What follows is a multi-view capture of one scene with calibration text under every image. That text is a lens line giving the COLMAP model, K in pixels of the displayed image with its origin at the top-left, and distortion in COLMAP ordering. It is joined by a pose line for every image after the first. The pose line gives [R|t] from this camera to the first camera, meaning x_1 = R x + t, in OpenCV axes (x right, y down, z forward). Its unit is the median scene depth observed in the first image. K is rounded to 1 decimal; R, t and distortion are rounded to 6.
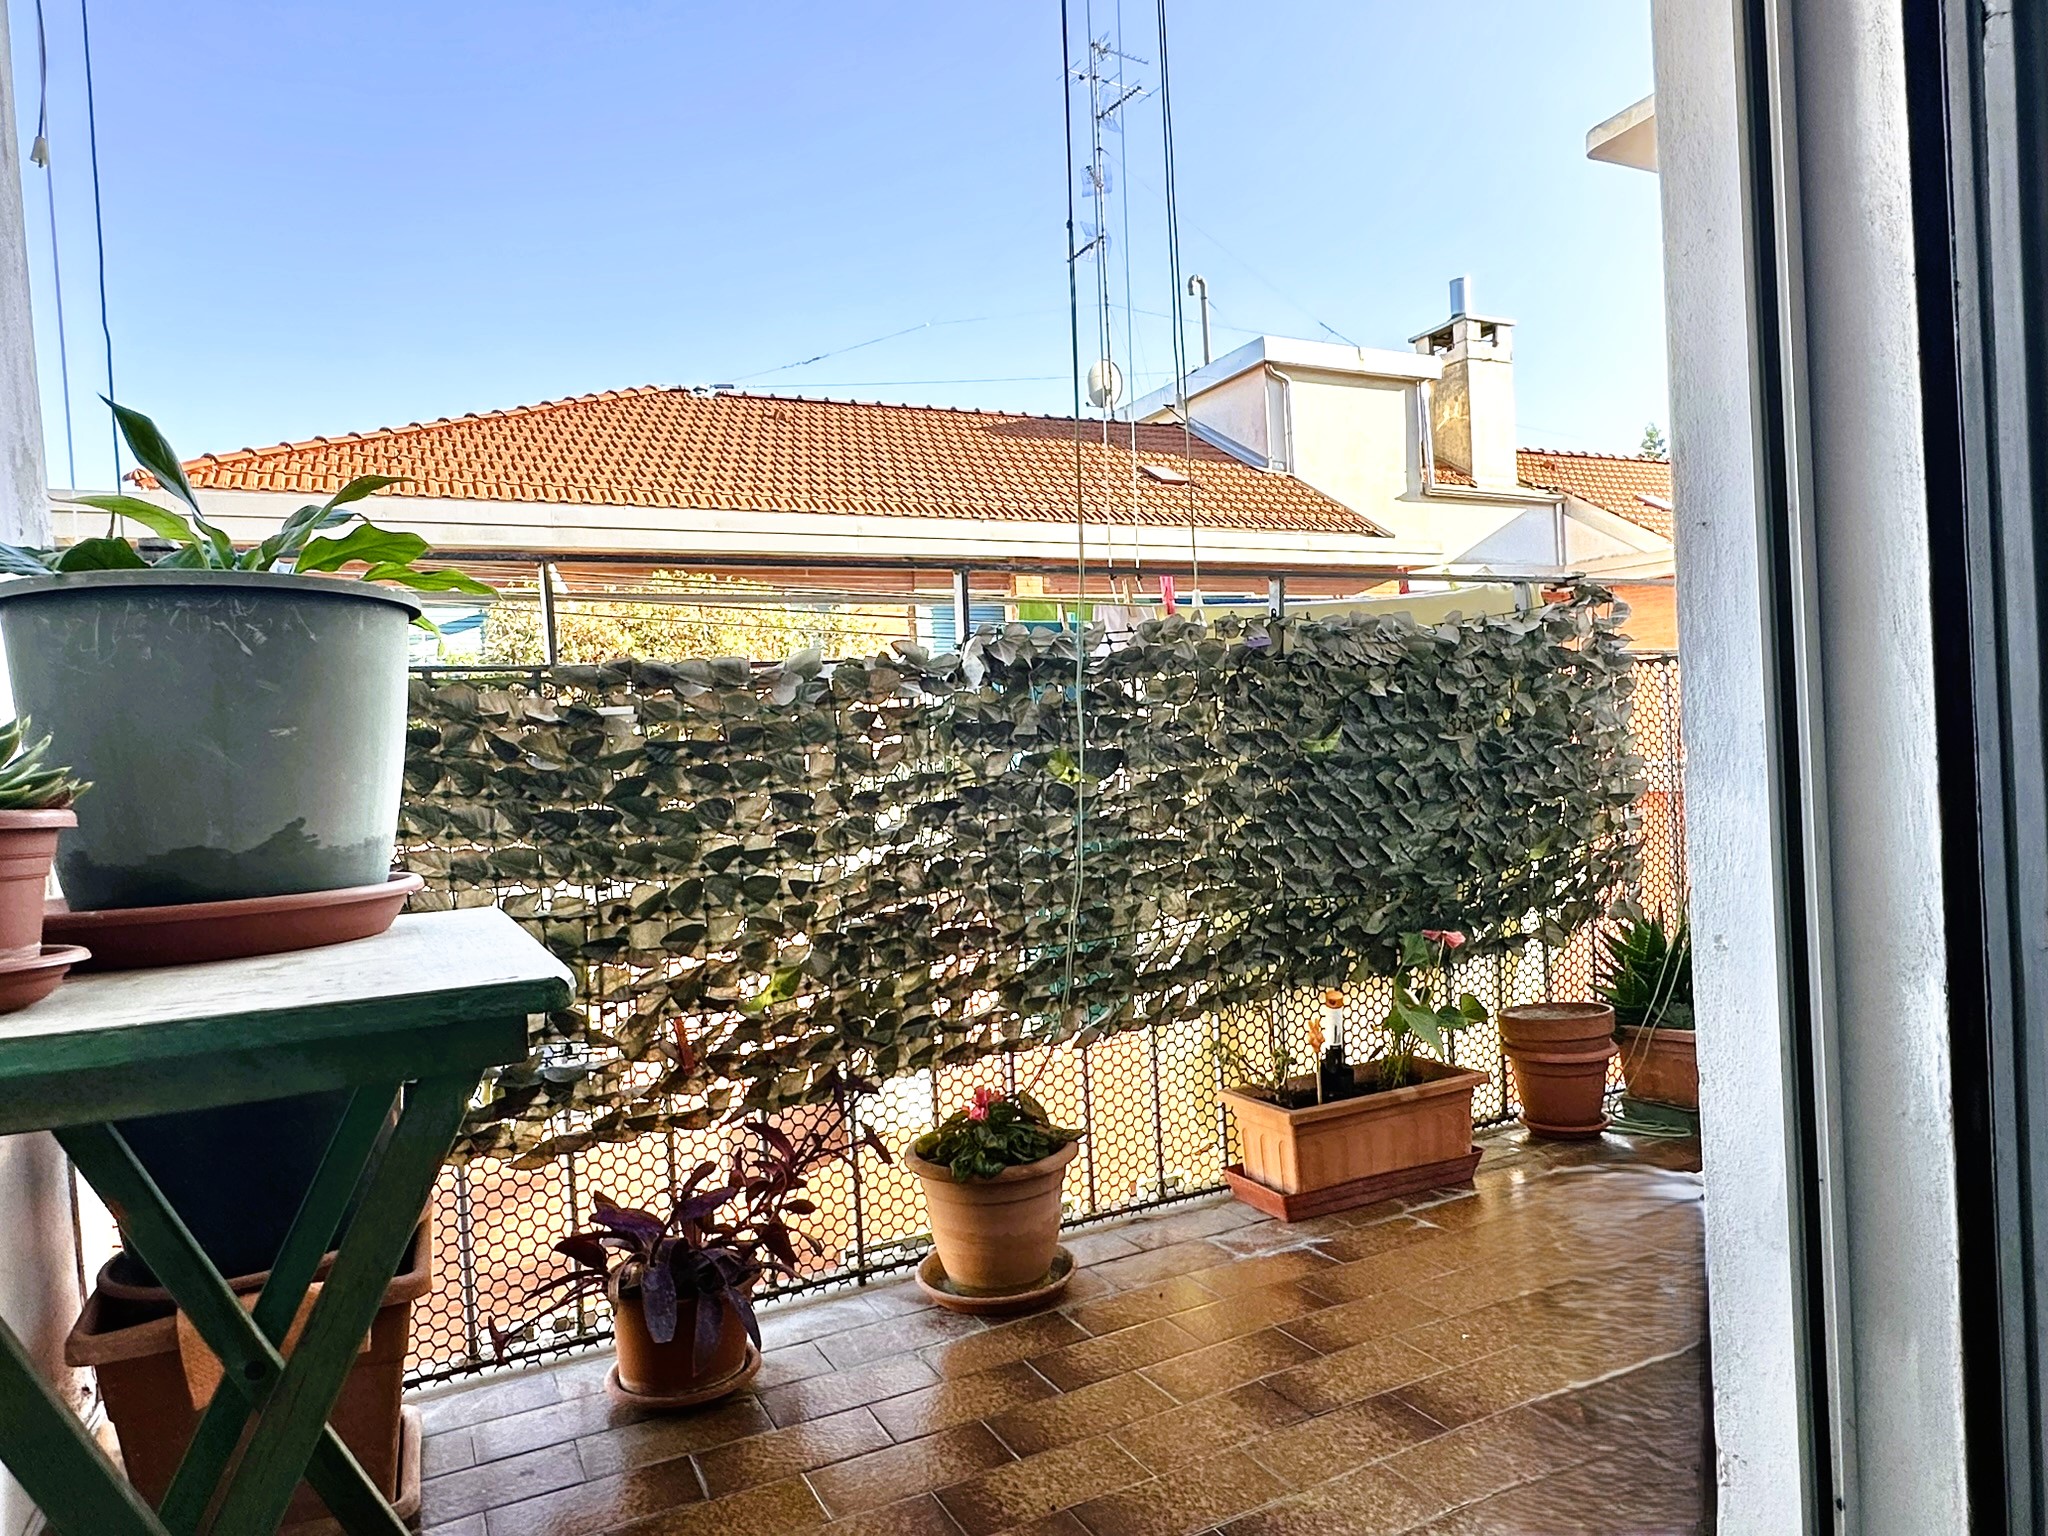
lens RADIAL K [[1283.3, 0, 984.4], [0, 1283.3, 776.2], [0, 0, 1]] dist [-0.004258, 0.001851]
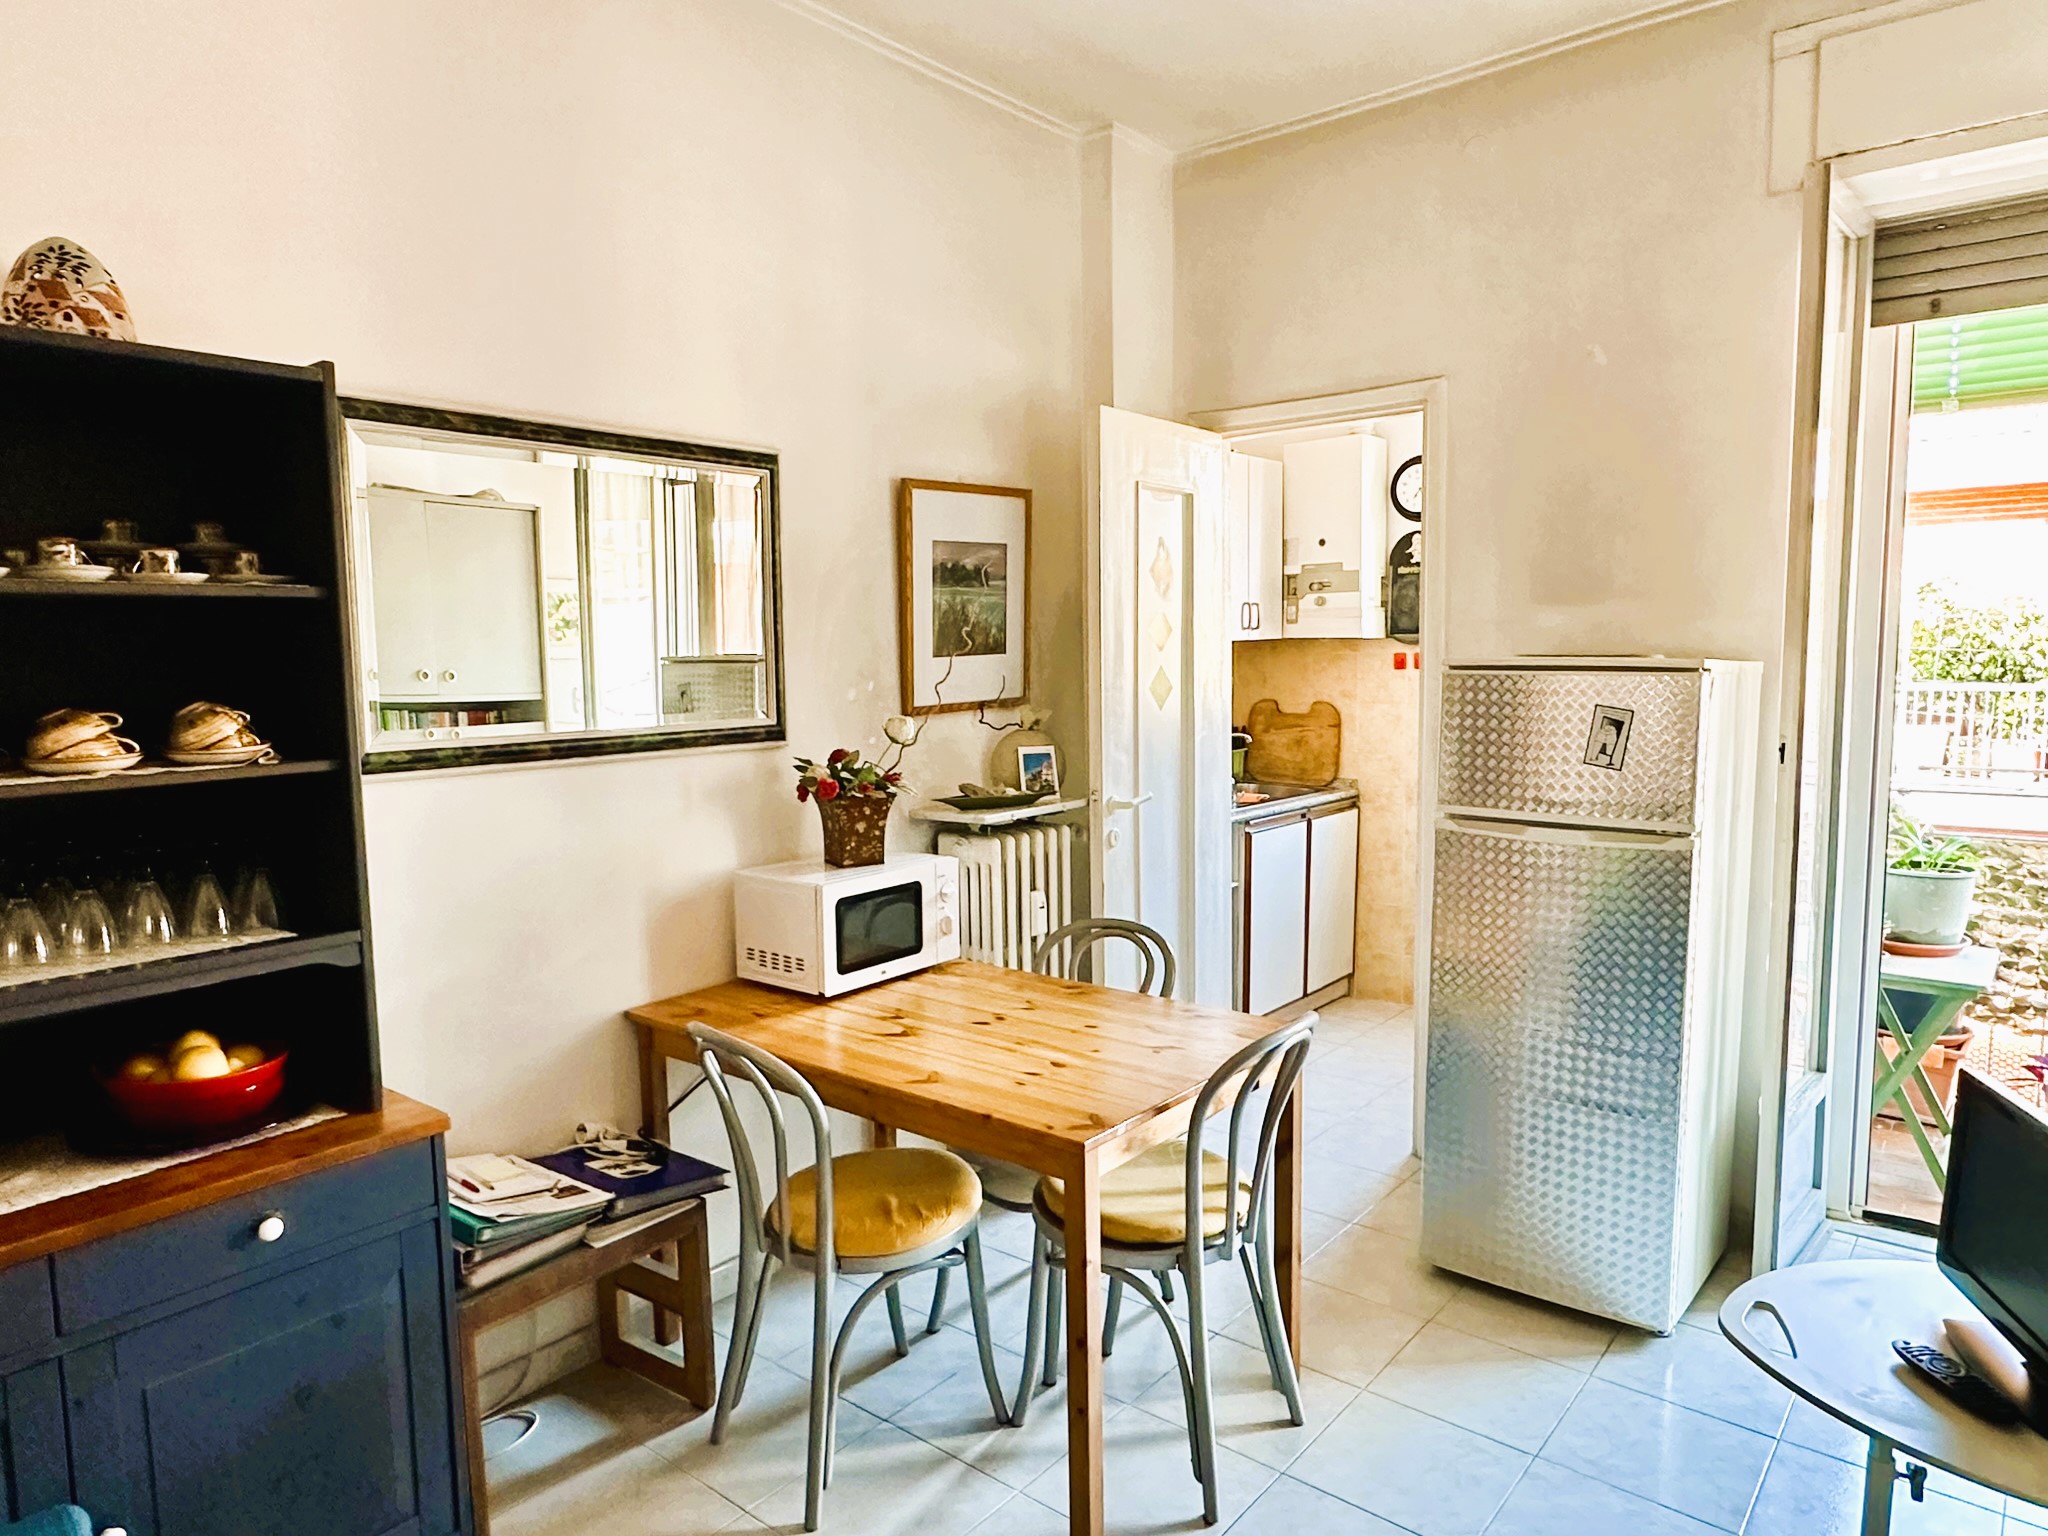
lens RADIAL K [[1283.3, 0, 1012.8], [0, 1283.3, 786.8], [0, 0, 1]] dist [-0.004258, 0.001851]
pose [[0.423771, 0.145824, -0.893954, 0.870645], [-0.027223, 0.988560, 0.148352, -0.442132], [0.905360, -0.038531, 0.422893, -1.631376]]
